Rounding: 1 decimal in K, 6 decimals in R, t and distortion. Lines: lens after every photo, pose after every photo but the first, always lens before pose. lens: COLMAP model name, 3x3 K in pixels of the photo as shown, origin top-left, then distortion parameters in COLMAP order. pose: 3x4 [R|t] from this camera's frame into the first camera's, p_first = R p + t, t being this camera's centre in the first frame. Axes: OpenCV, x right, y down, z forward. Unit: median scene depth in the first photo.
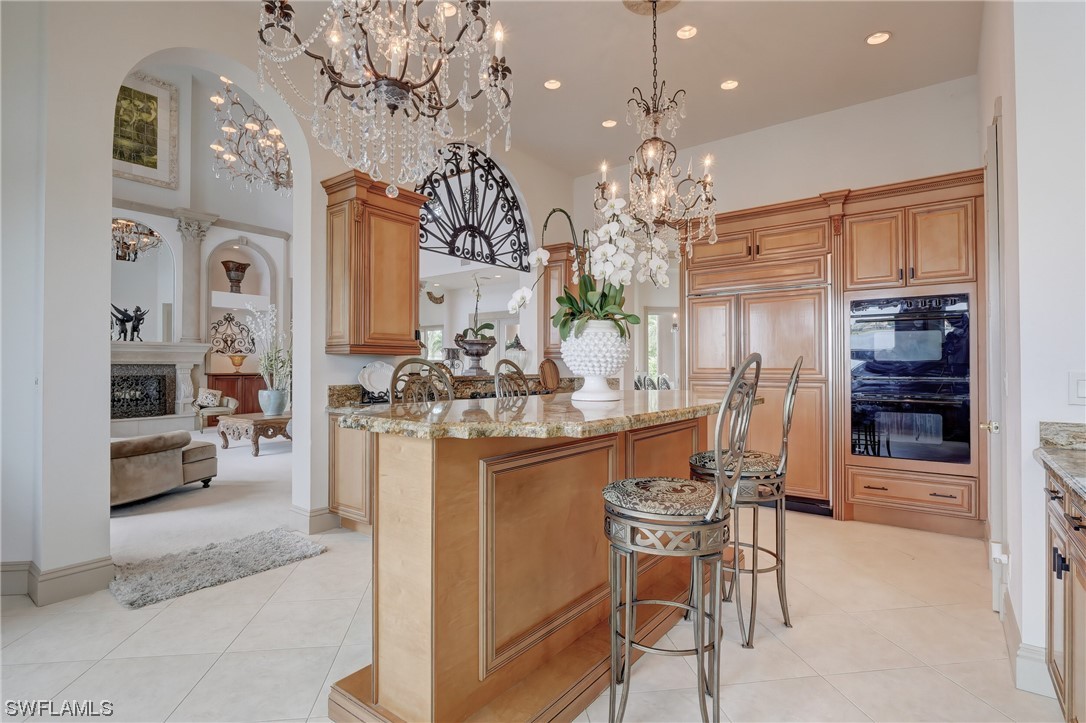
lens RADIAL K [[534.3, 0, 526.4], [0, 534.3, 363.2], [0, 0, 1]] dist [0.026282, -0.025406]
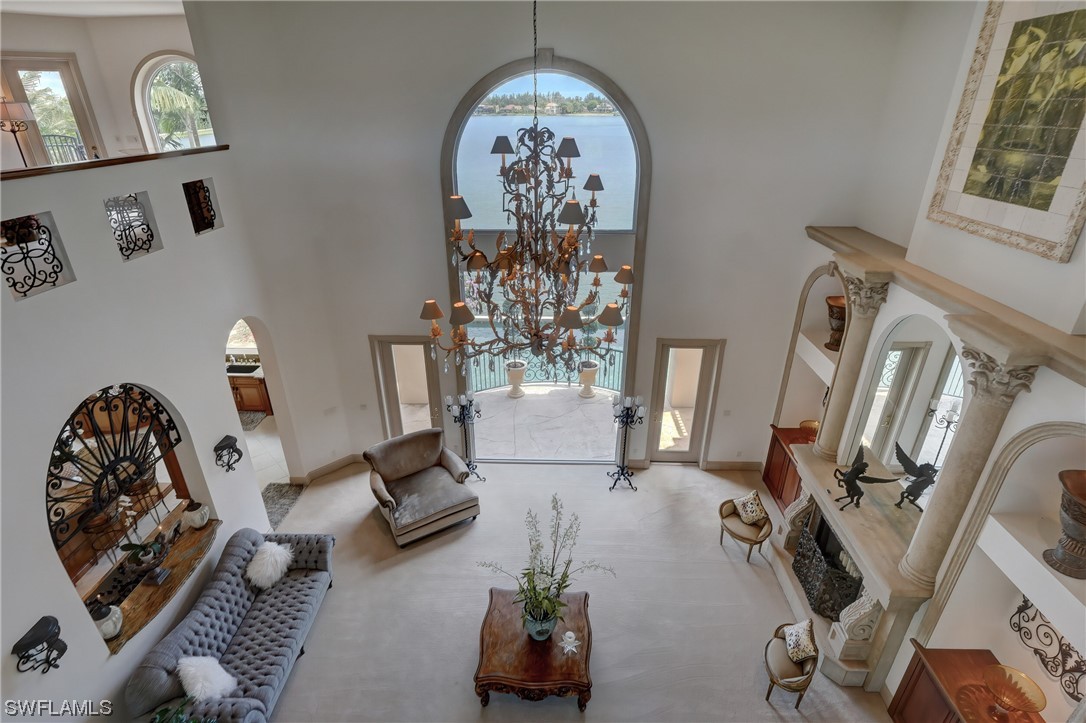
lens RADIAL K [[532.9, 0, 539.3], [0, 532.9, 360.8], [0, 0, 1]] dist [-0.007646, -0.000653]
pose [[-0.808861, 0.257811, -0.528467, -0.138794], [0.007785, 0.903370, 0.428791, -0.443654], [0.587948, 0.342718, -0.732708, 1.132706]]
